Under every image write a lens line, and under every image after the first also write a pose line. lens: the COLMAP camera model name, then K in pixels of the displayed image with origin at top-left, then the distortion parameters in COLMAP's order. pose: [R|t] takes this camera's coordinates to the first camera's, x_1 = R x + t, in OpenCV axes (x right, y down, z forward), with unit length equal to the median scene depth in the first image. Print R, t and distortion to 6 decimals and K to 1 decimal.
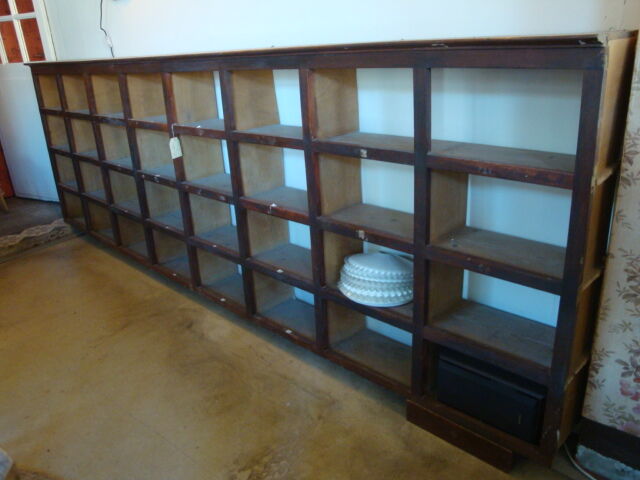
lens RADIAL K [[523.0, 0, 320.6], [0, 523.0, 236.7], [0, 0, 1]] dist [-0.160868, 0.133306]
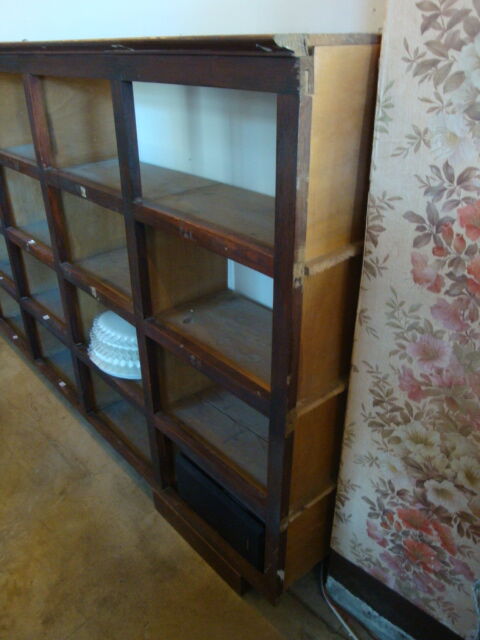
lens RADIAL K [[523.0, 0, 239.0], [0, 523.0, 322.8], [0, 0, 1]] dist [-0.160868, 0.133306]
pose [[0.996607, 0.076965, -0.029172, 0.315856], [-0.071752, 0.986045, 0.150224, -0.089646], [0.040327, -0.147621, 0.988221, 0.207842]]
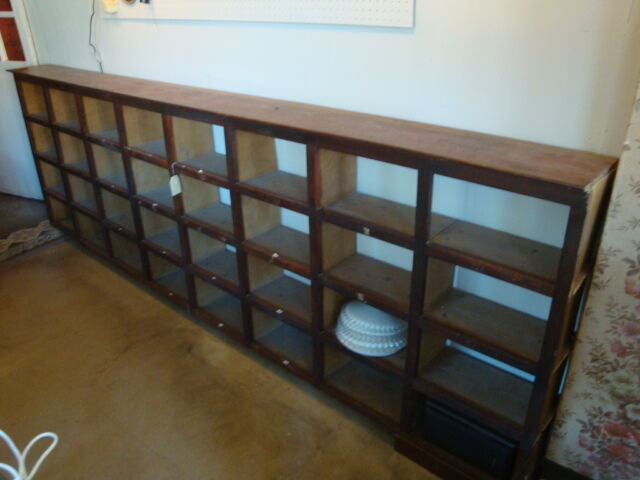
lens RADIAL K [[523.0, 0, 317.3], [0, 523.0, 240.8], [0, 0, 1]] dist [-0.160868, 0.133306]
pose [[0.998073, 0.007955, 0.061542, -0.080117], [-0.013549, 0.995757, 0.091014, -0.215587], [-0.060557, -0.091673, 0.993946, -0.084477]]
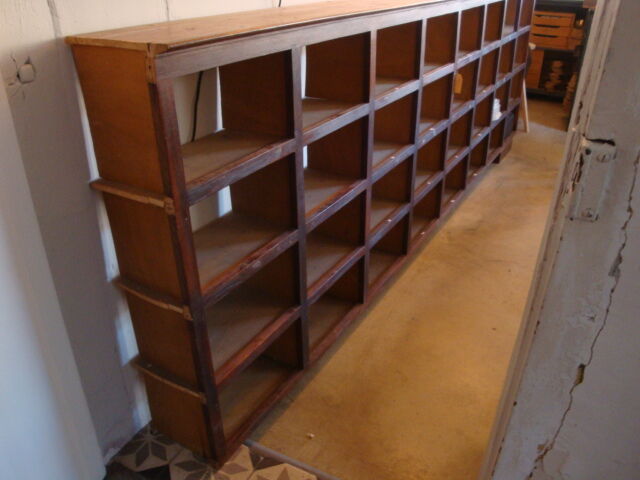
lens RADIAL K [[523.0, 0, 322.5], [0, 523.0, 241.0], [0, 0, 1]] dist [-0.160868, 0.133306]
pose [[-0.229441, -0.411522, 0.882047, -1.741318], [0.375187, 0.798796, 0.470276, -0.696445], [-0.898105, 0.438833, -0.028879, 1.914966]]
